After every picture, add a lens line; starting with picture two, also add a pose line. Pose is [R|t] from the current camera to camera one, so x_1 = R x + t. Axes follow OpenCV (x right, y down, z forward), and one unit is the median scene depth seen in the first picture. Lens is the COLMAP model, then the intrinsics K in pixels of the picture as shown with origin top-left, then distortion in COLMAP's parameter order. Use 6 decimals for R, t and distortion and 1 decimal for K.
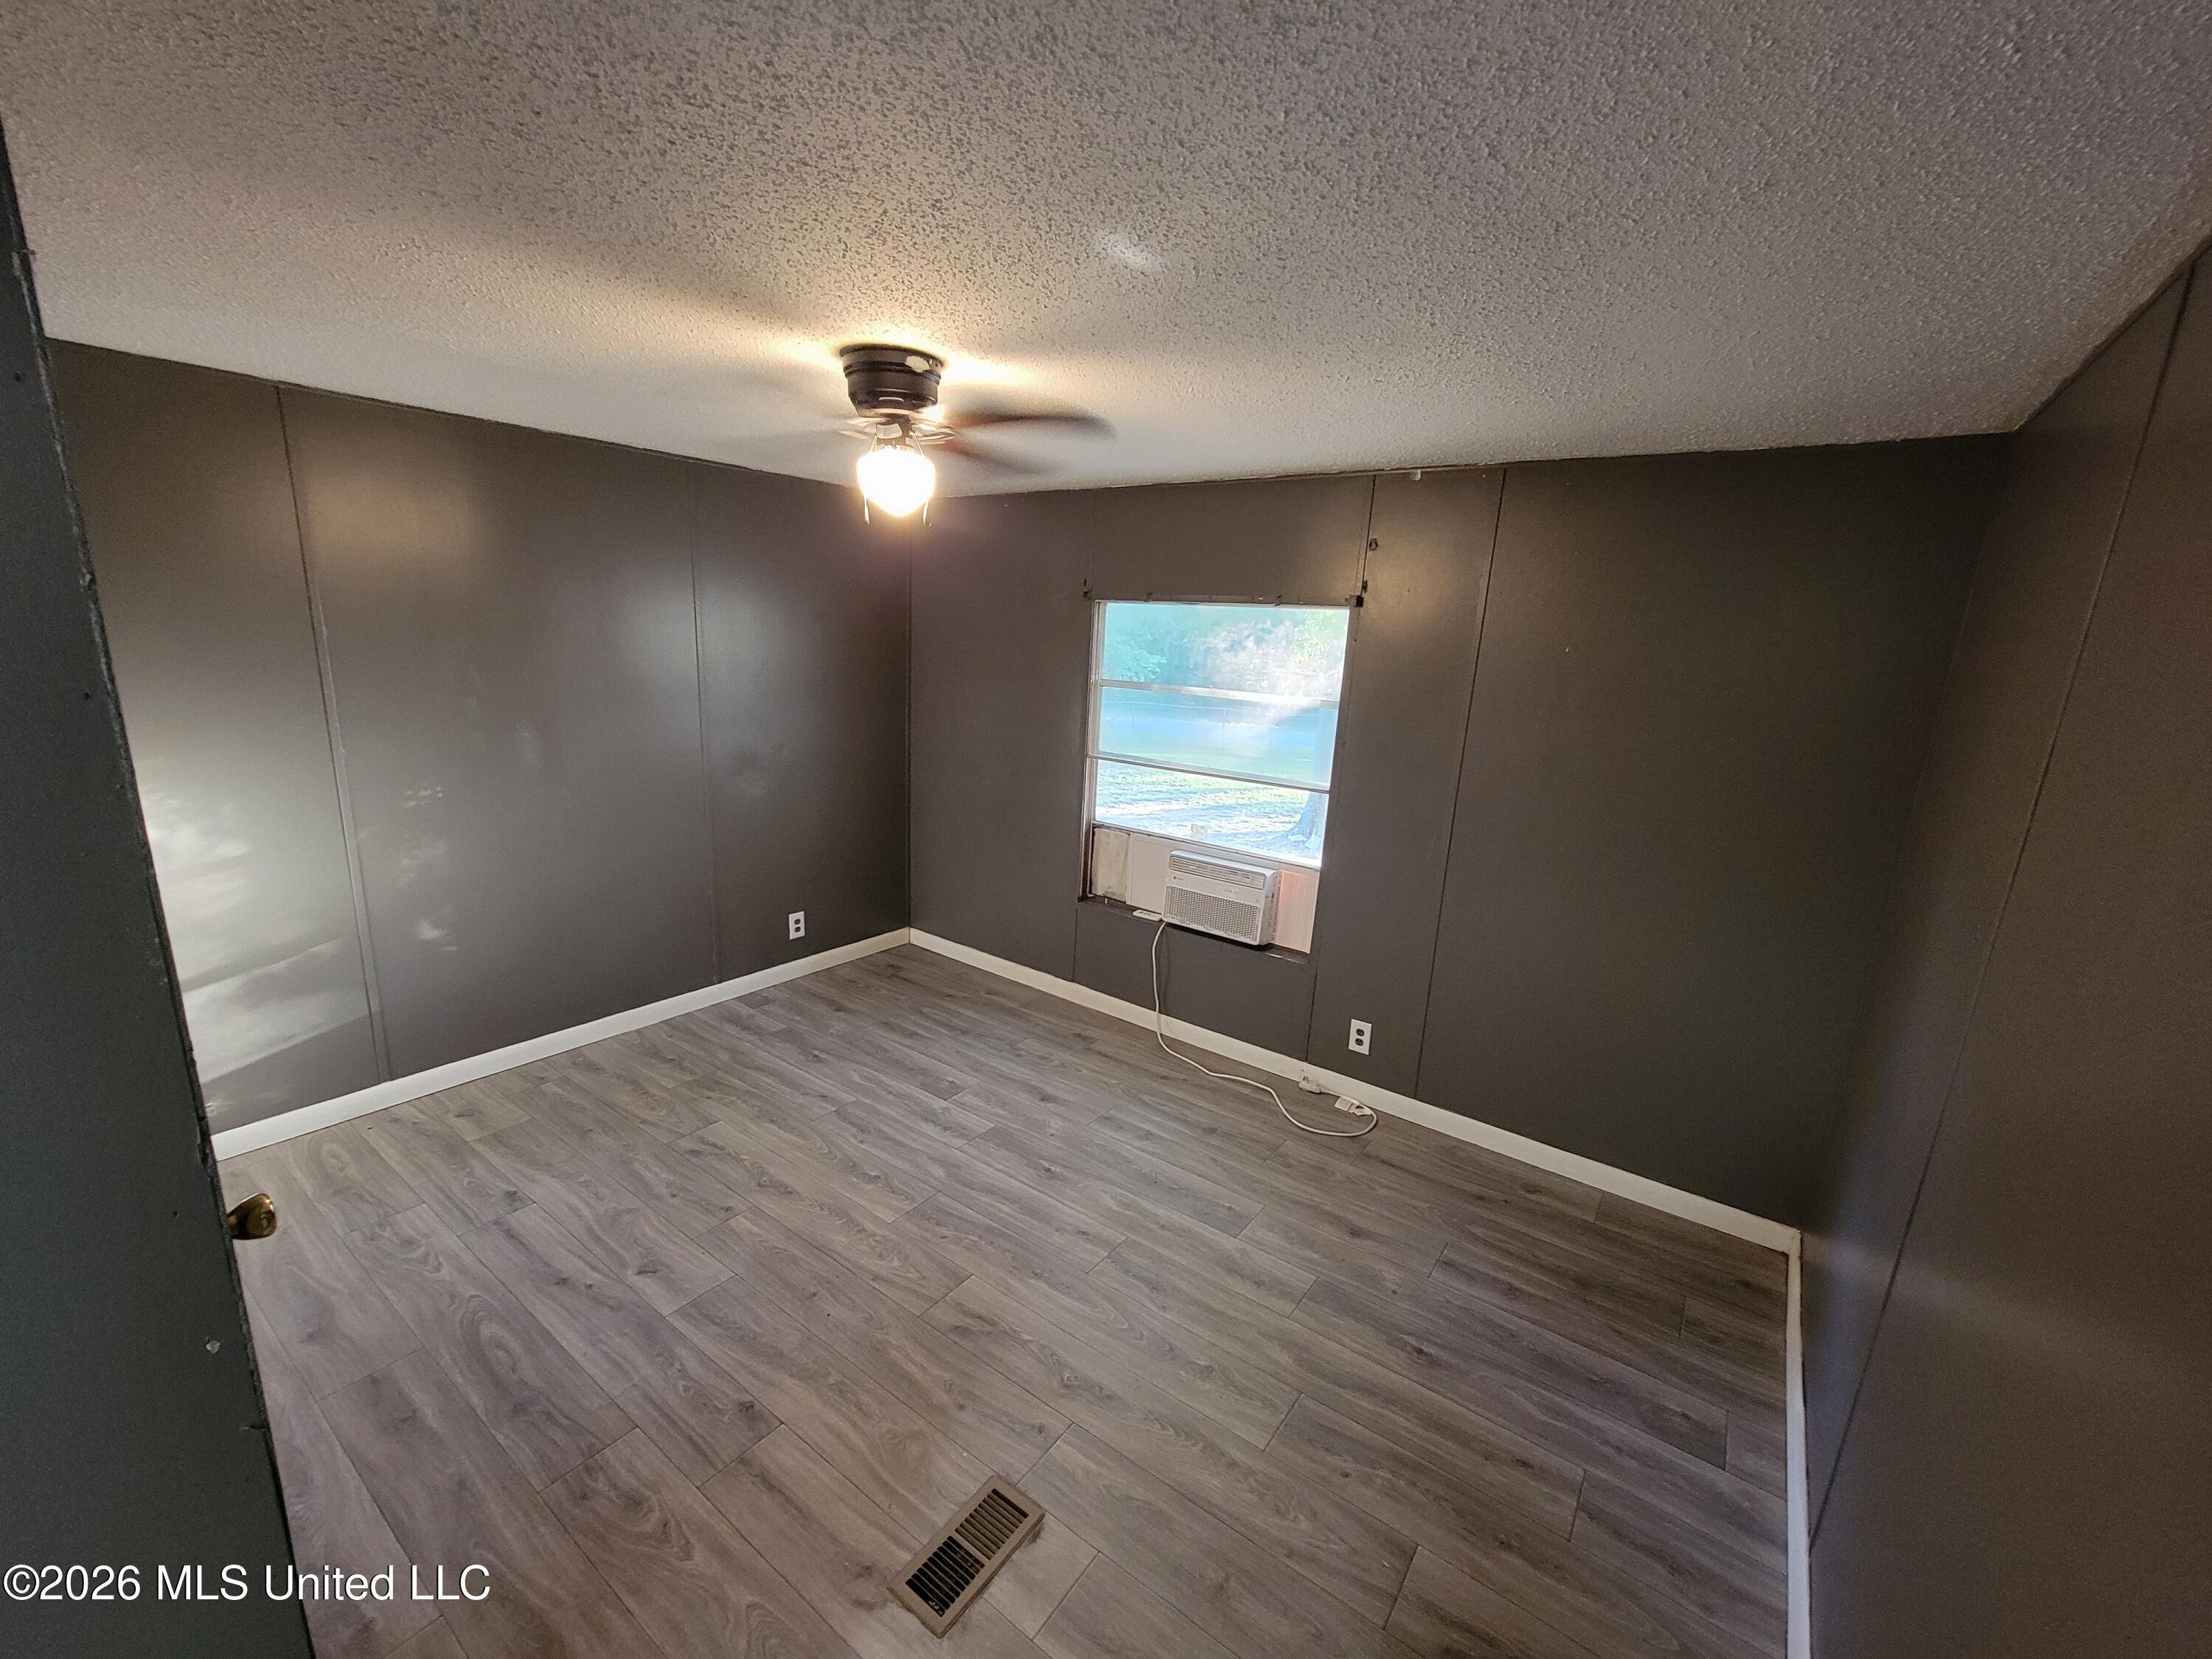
lens RADIAL K [[906.3, 0, 1107.9], [0, 906.3, 845.4], [0, 0, 1]] dist [-0.006531, 0.002605]
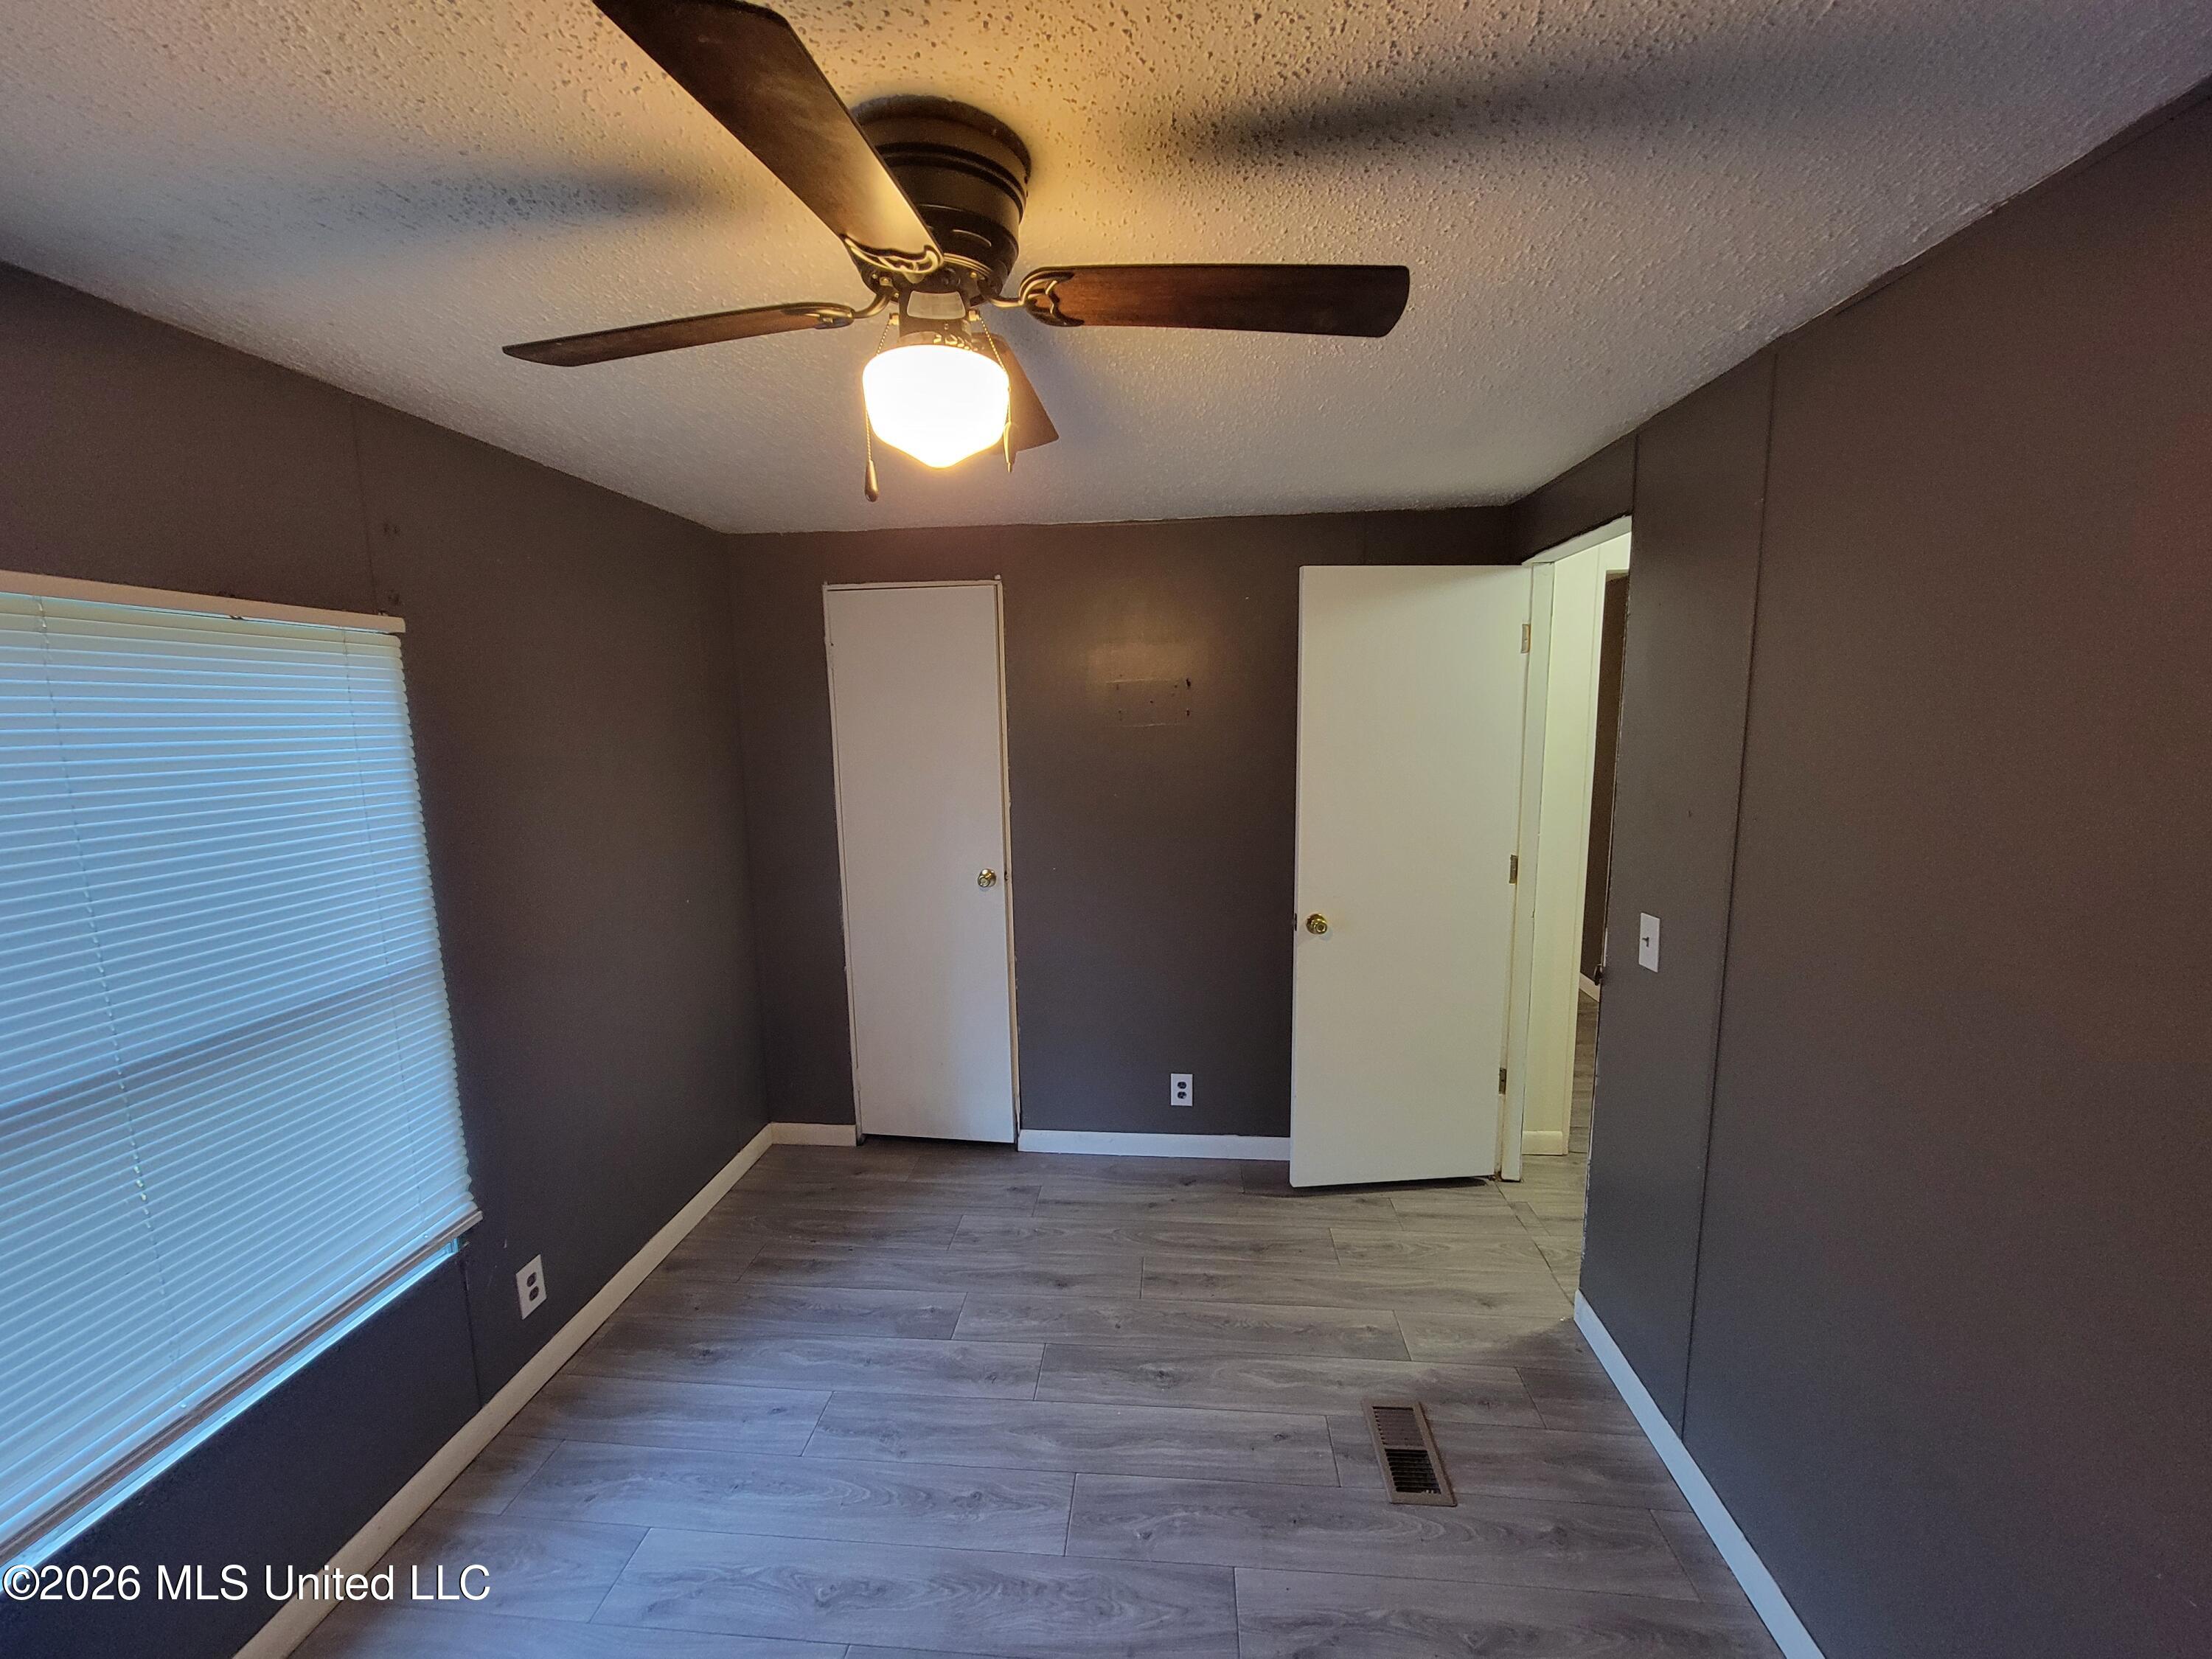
lens RADIAL K [[906.3, 0, 1115.9], [0, 906.3, 842.3], [0, 0, 1]] dist [-0.006531, 0.002605]
pose [[0.858588, -0.154269, 0.488905, -0.324620], [0.185705, 0.982473, -0.016114, -0.070950], [-0.477850, 0.104627, 0.872188, 0.225695]]
